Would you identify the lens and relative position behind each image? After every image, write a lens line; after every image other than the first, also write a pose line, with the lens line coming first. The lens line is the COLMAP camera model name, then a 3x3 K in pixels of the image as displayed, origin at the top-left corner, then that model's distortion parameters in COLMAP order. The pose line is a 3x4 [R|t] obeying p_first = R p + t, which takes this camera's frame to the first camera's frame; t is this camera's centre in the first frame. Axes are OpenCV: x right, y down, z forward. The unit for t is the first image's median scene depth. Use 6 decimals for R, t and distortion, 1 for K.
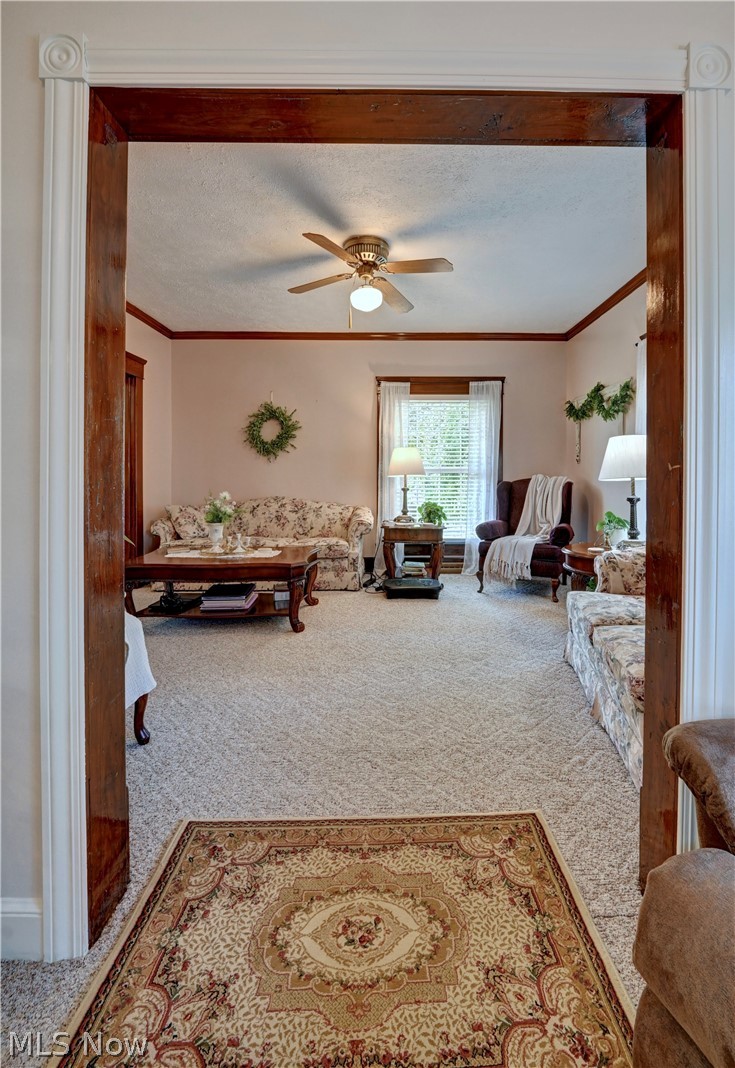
lens RADIAL K [[474.9, 0, 390.9], [0, 474.9, 477.4], [0, 0, 1]] dist [-0.011914, -0.000052]
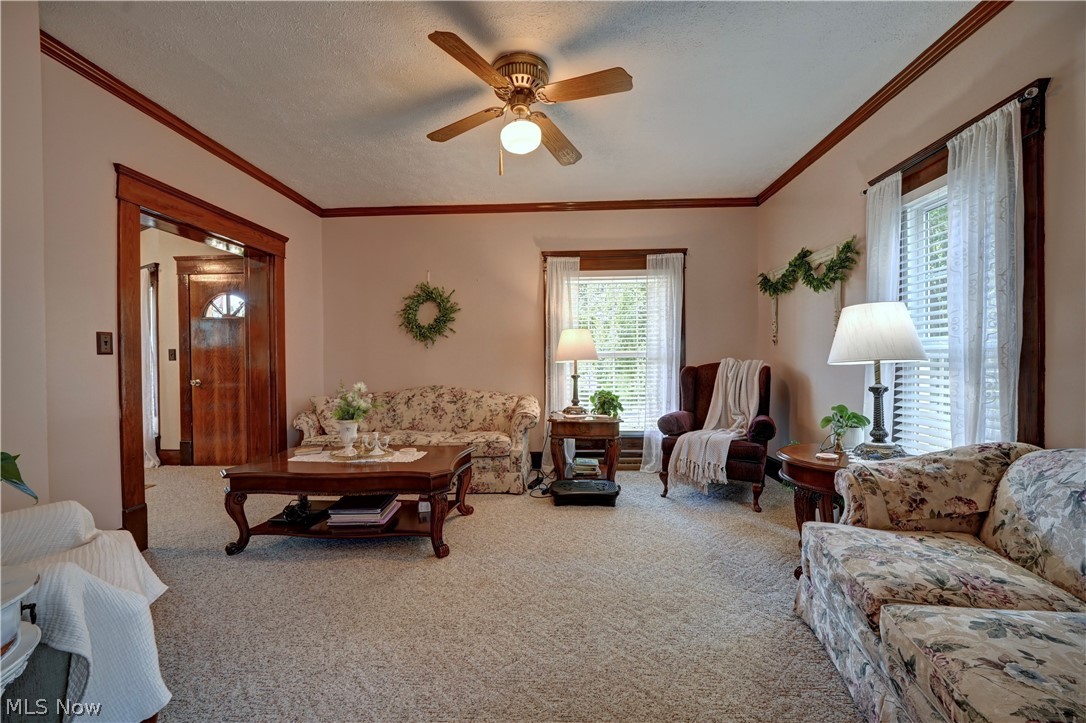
lens RADIAL K [[438.2, 0, 541.2], [0, 438.2, 365.0], [0, 0, 1]] dist [-0.029982, 0.006246]
pose [[0.998446, -0.010845, -0.054661, 0.012814], [0.011057, 0.999932, 0.003571, 0.000086], [0.054619, -0.004170, 0.998499, 0.206694]]
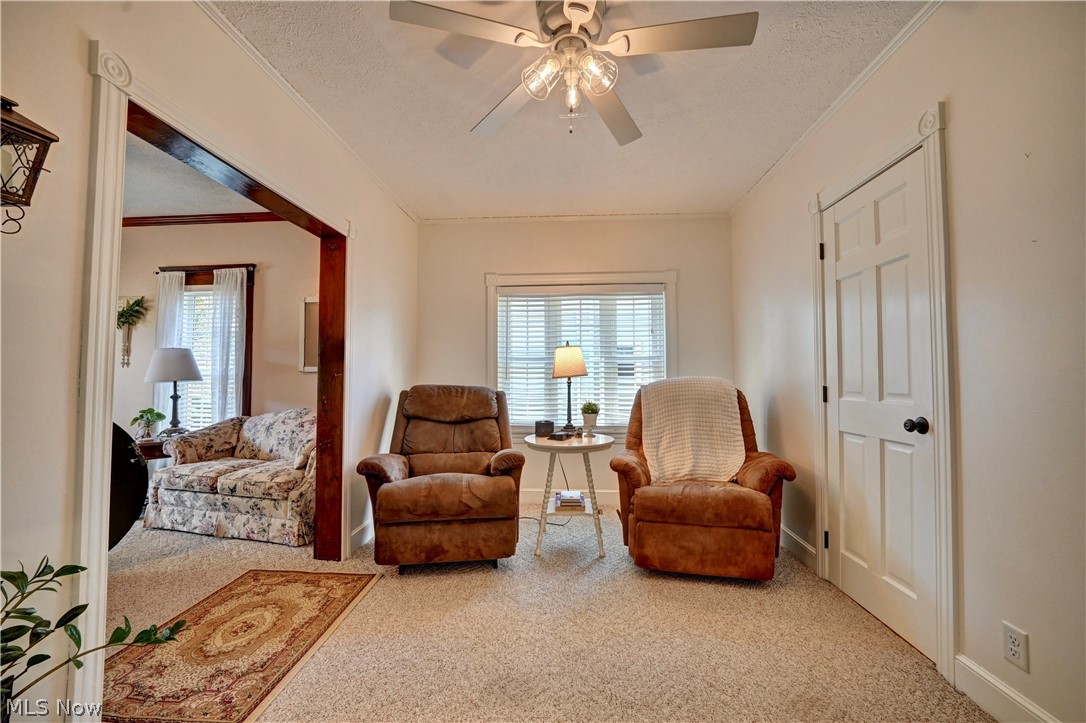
lens RADIAL K [[451.7, 0, 547.9], [0, 451.7, 358.8], [0, 0, 1]] dist [-0.028640, 0.007020]
pose [[0.070750, 0.041445, 0.996633, -0.458380], [0.008809, 0.999072, -0.042172, 0.001228], [-0.997455, 0.011763, 0.070319, -0.082845]]
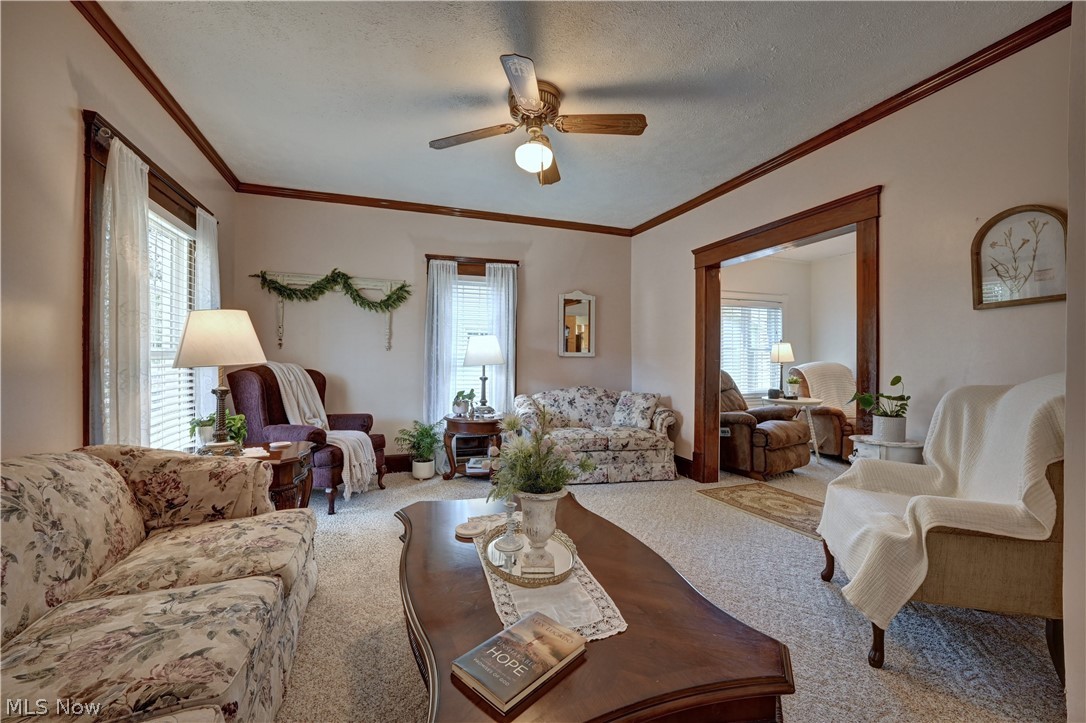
lens RADIAL K [[451.7, 0, 547.9], [0, 451.7, 358.8], [0, 0, 1]] dist [-0.028640, 0.007020]
pose [[-0.364923, 0.000557, 0.931037, -0.604904], [0.003466, 0.999994, 0.000761, -0.010275], [-0.931031, 0.003504, -0.364923, 0.940618]]
